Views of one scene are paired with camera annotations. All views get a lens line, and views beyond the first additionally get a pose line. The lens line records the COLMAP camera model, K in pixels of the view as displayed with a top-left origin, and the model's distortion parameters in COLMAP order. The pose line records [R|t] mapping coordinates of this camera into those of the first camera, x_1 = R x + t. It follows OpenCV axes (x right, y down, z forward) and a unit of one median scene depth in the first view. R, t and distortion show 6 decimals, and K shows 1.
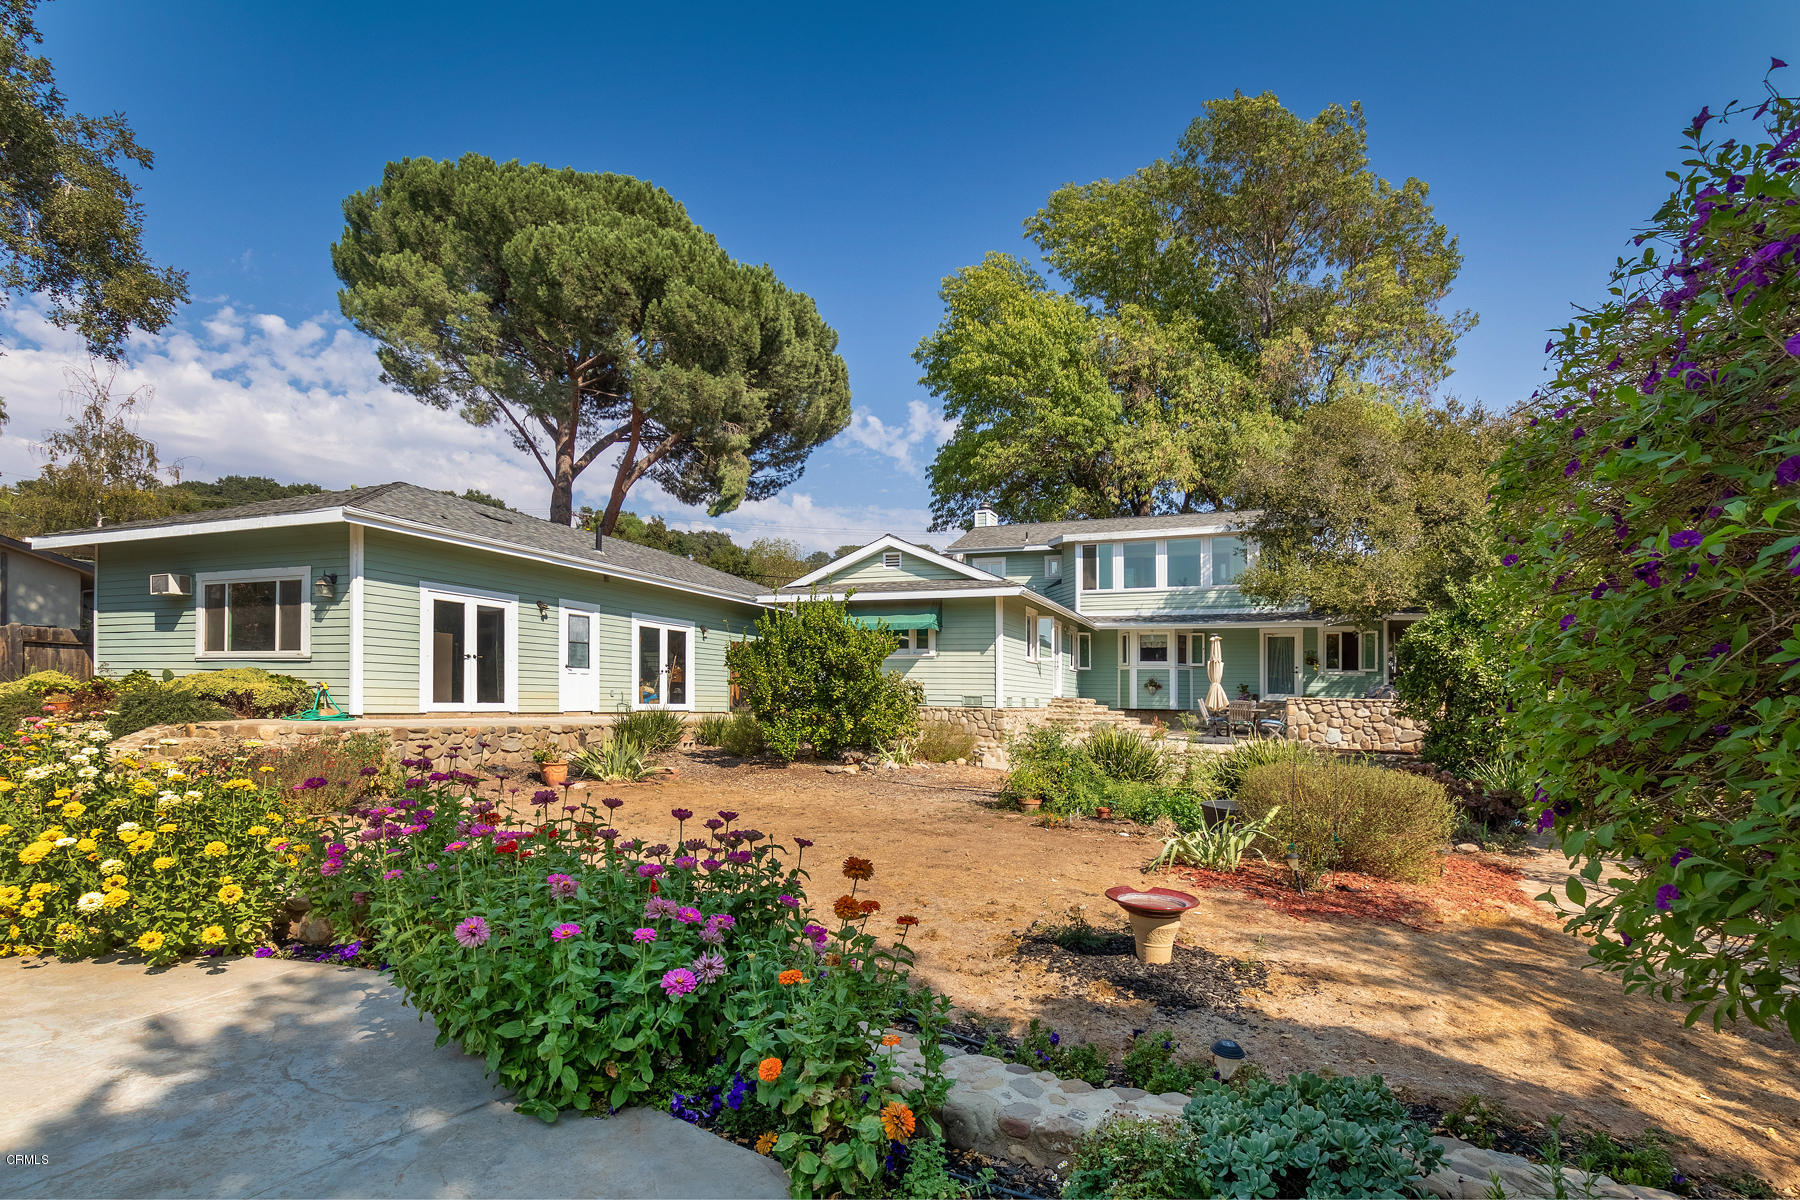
lens RADIAL K [[829.2, 0, 895.6], [0, 829.2, 651.3], [0, 0, 1]] dist [0.002228, 0.000312]
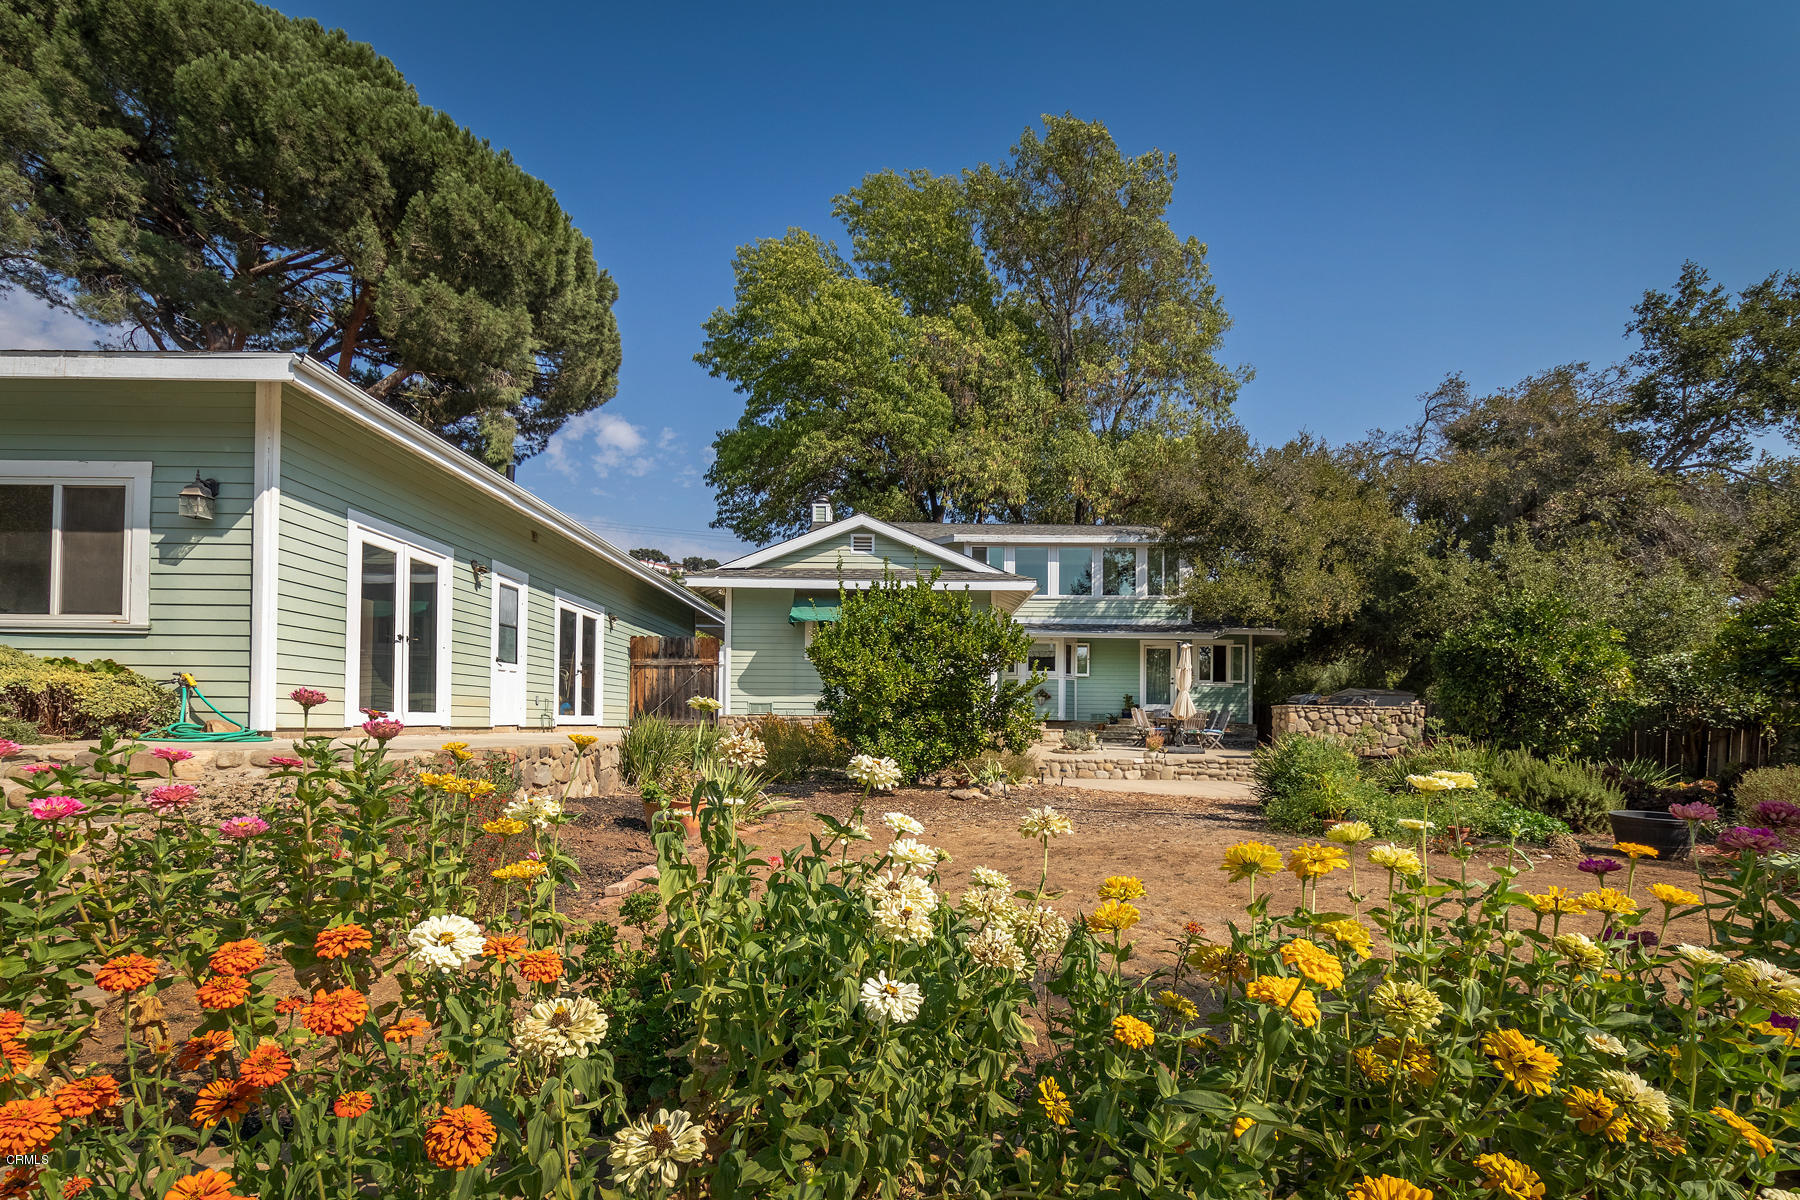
lens RADIAL K [[849.1, 0, 875.1], [0, 849.1, 667.2], [0, 0, 1]] dist [-0.000260, 0.000381]
pose [[0.929930, 0.015445, 0.367413, -0.223301], [-0.014835, 0.999880, -0.004484, 0.013760], [-0.367438, -0.001280, 0.930047, 0.145050]]
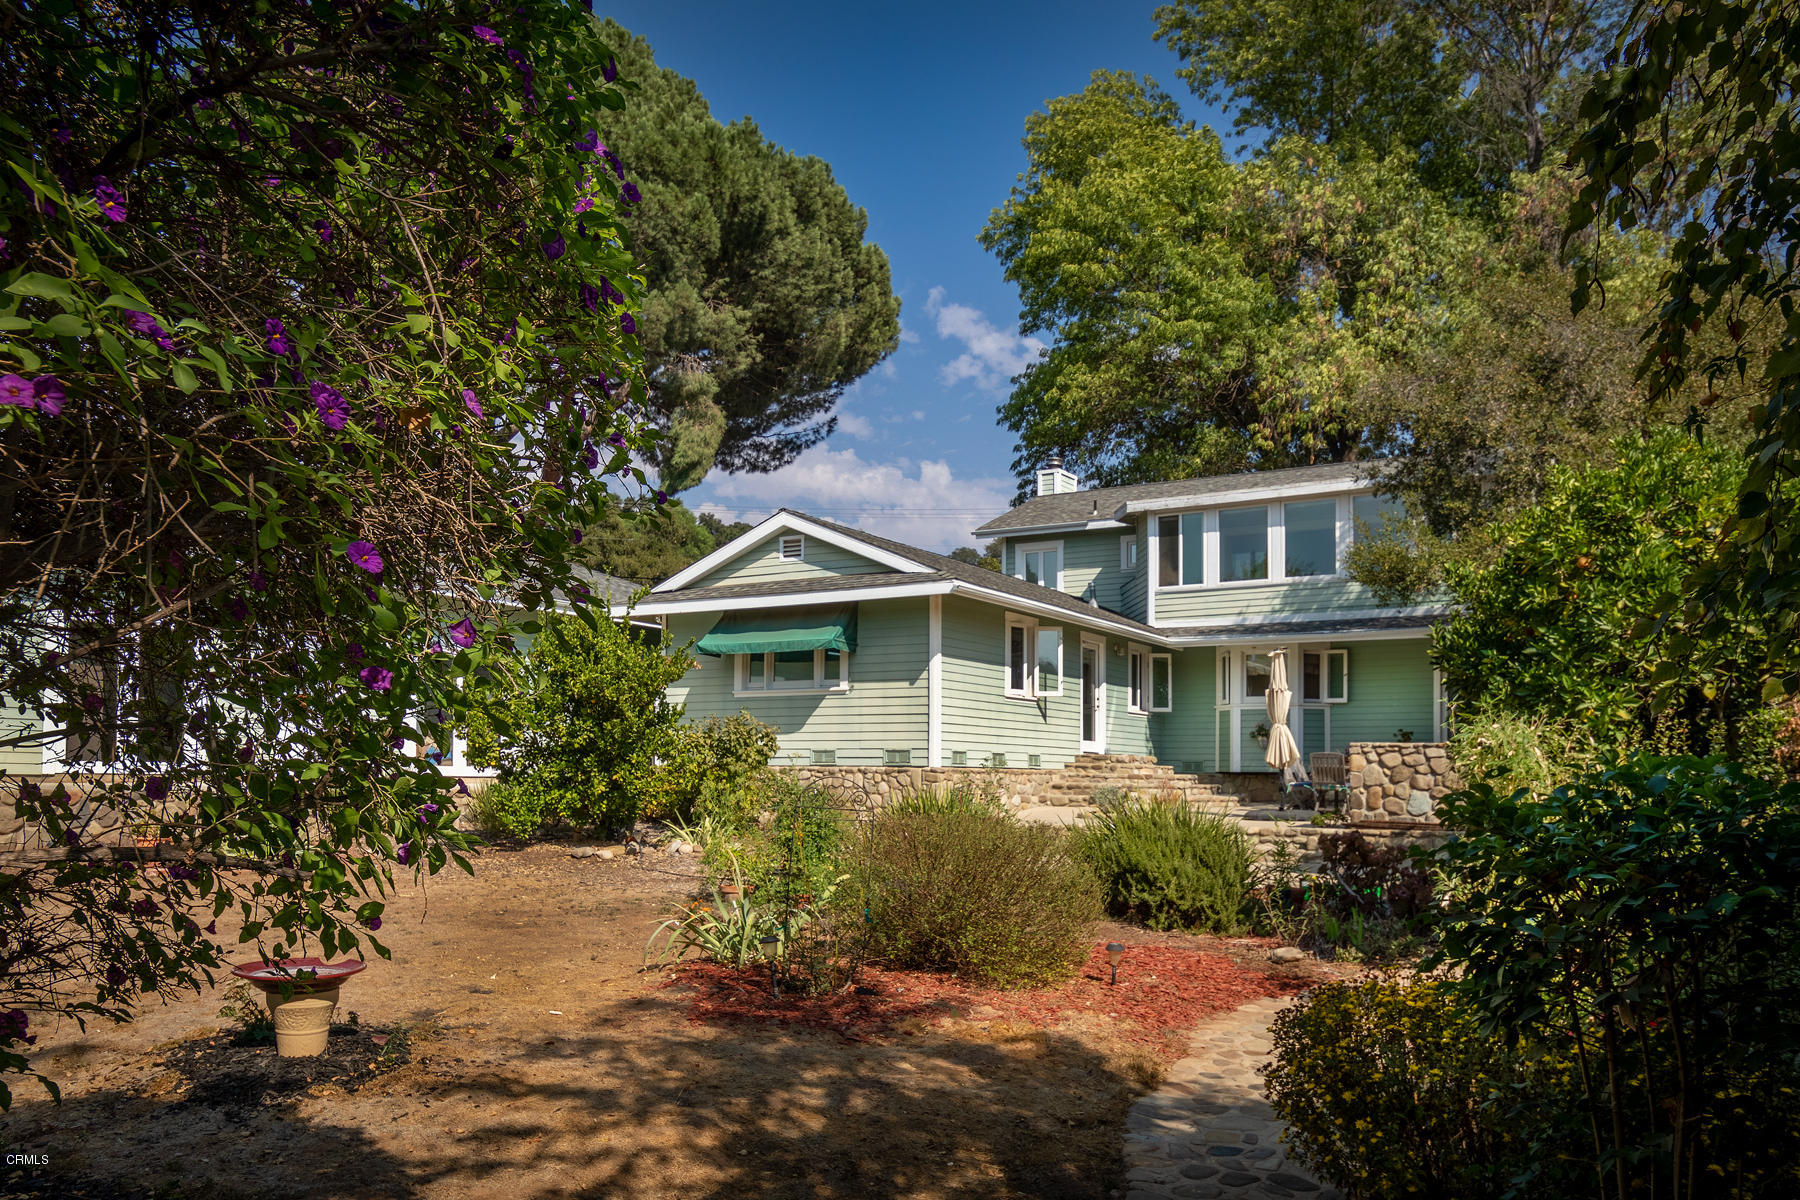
lens RADIAL K [[1290.3, 0, 903.1], [0, 1290.3, 686.4], [0, 0, 1]] dist [-0.004974, -0.001684]
pose [[0.989124, -0.019582, -0.145772, 0.173395], [0.017696, 0.999742, -0.014226, 0.013017], [0.146013, 0.011492, 0.989216, -0.007685]]
